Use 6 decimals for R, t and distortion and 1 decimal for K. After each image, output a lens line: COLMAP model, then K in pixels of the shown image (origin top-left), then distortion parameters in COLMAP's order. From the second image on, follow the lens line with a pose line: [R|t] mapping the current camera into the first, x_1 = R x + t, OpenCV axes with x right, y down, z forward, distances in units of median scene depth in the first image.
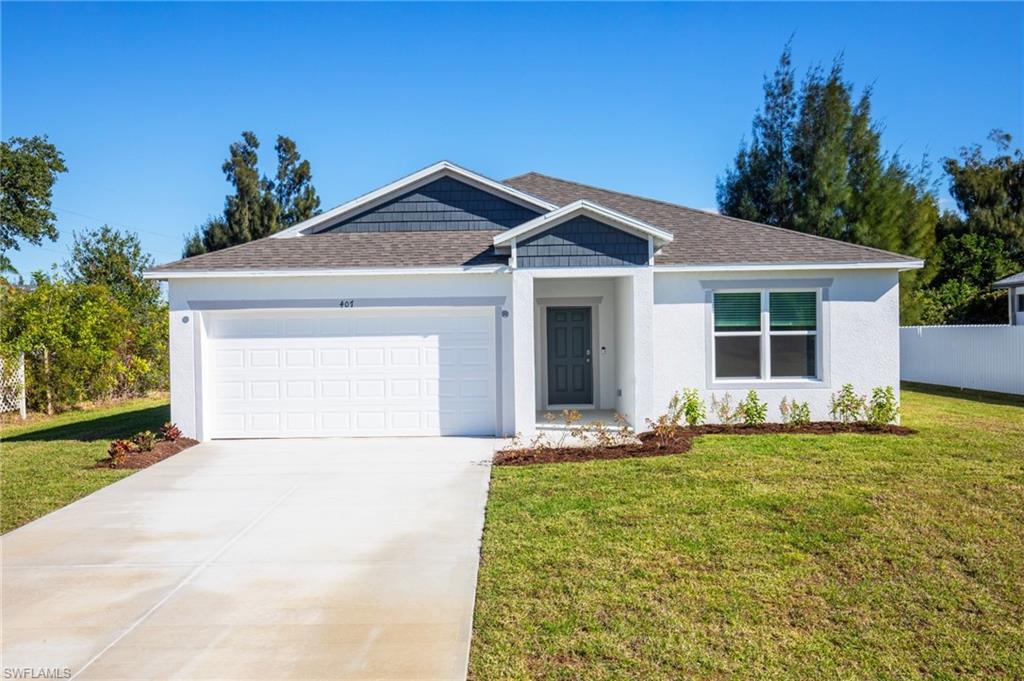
lens RADIAL K [[881.2, 0, 447.4], [0, 881.2, 338.3], [0, 0, 1]] dist [0.074525, -0.080398]
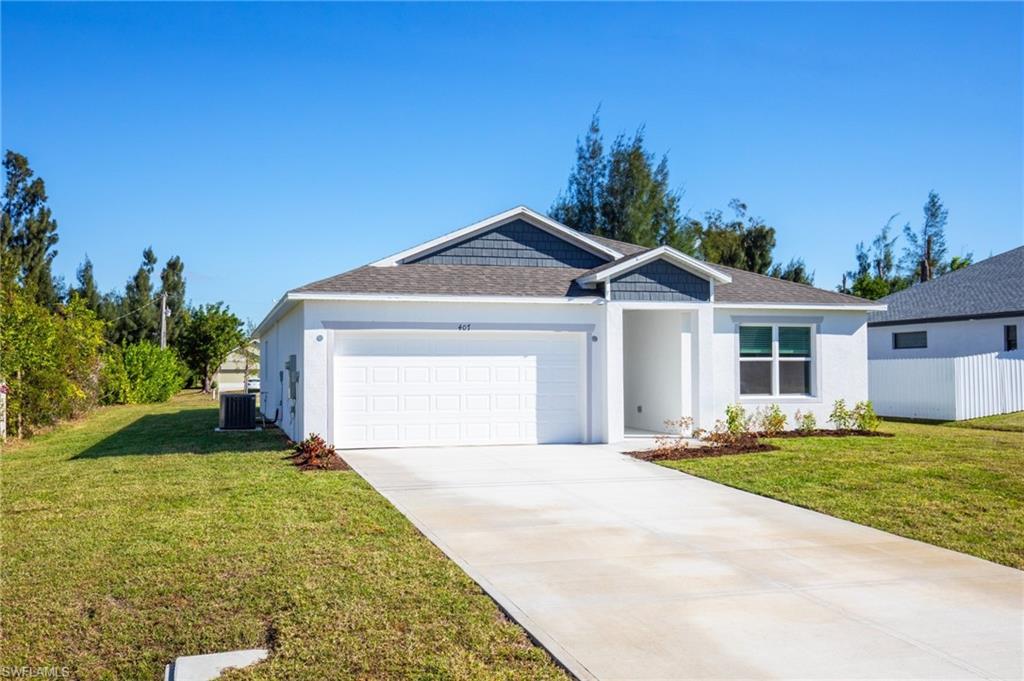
lens RADIAL K [[881.2, 0, 447.4], [0, 881.2, 338.3], [0, 0, 1]] dist [0.074525, -0.080398]
pose [[0.962374, 0.020856, 0.270926, -0.426764], [-0.009514, 0.999025, -0.043111, 0.023524], [-0.271561, 0.038911, 0.961634, -0.078616]]
